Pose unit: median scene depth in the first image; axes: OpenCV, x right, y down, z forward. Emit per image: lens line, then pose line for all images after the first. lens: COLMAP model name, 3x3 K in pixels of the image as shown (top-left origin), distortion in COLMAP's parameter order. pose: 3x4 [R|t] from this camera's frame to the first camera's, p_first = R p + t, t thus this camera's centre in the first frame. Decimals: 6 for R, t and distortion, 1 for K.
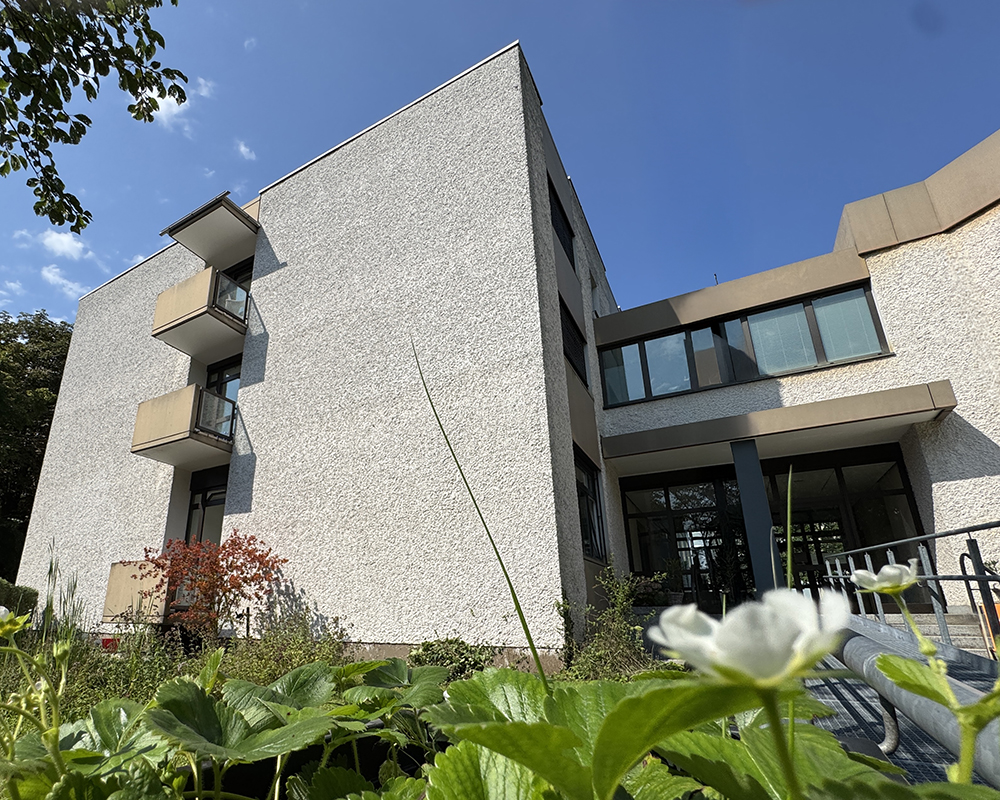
lens RADIAL K [[452.8, 0, 438.3], [0, 452.8, 399.7], [0, 0, 1]] dist [-0.000719, -0.000743]
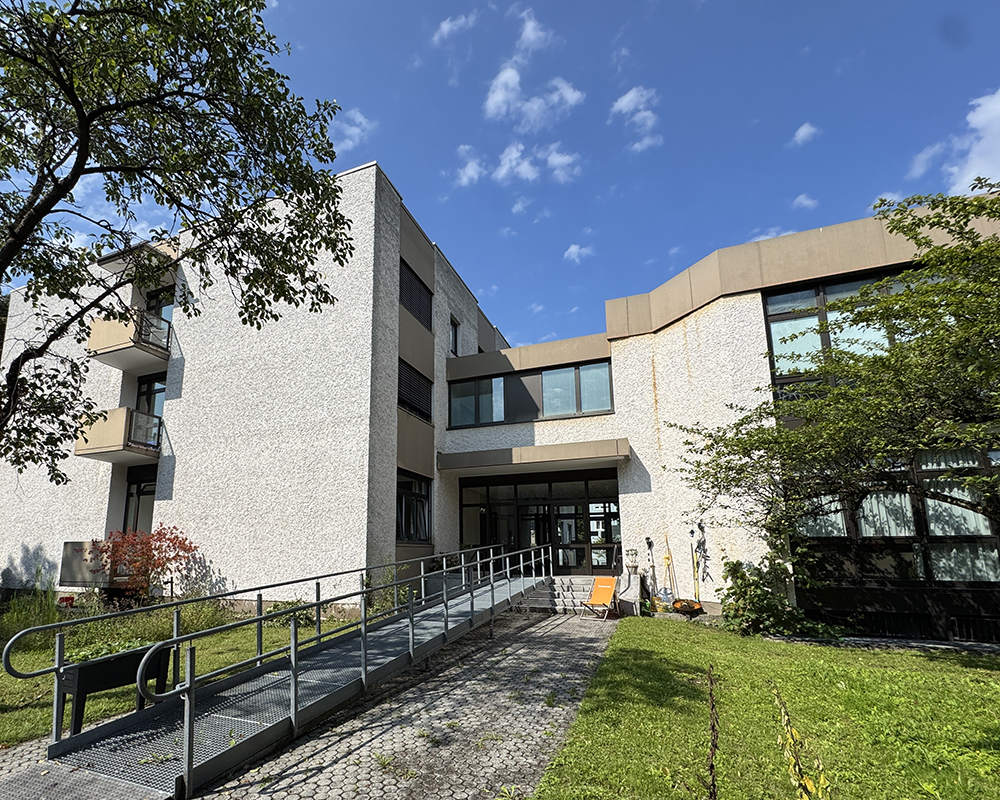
lens RADIAL K [[452.8, 0, 438.3], [0, 452.8, 399.7], [0, 0, 1]] dist [-0.000719, -0.000743]
pose [[0.994973, 0.022575, 0.097562, 0.244524], [-0.033736, 0.992873, 0.114305, -0.265803], [-0.094286, -0.117022, 0.988644, -0.391485]]
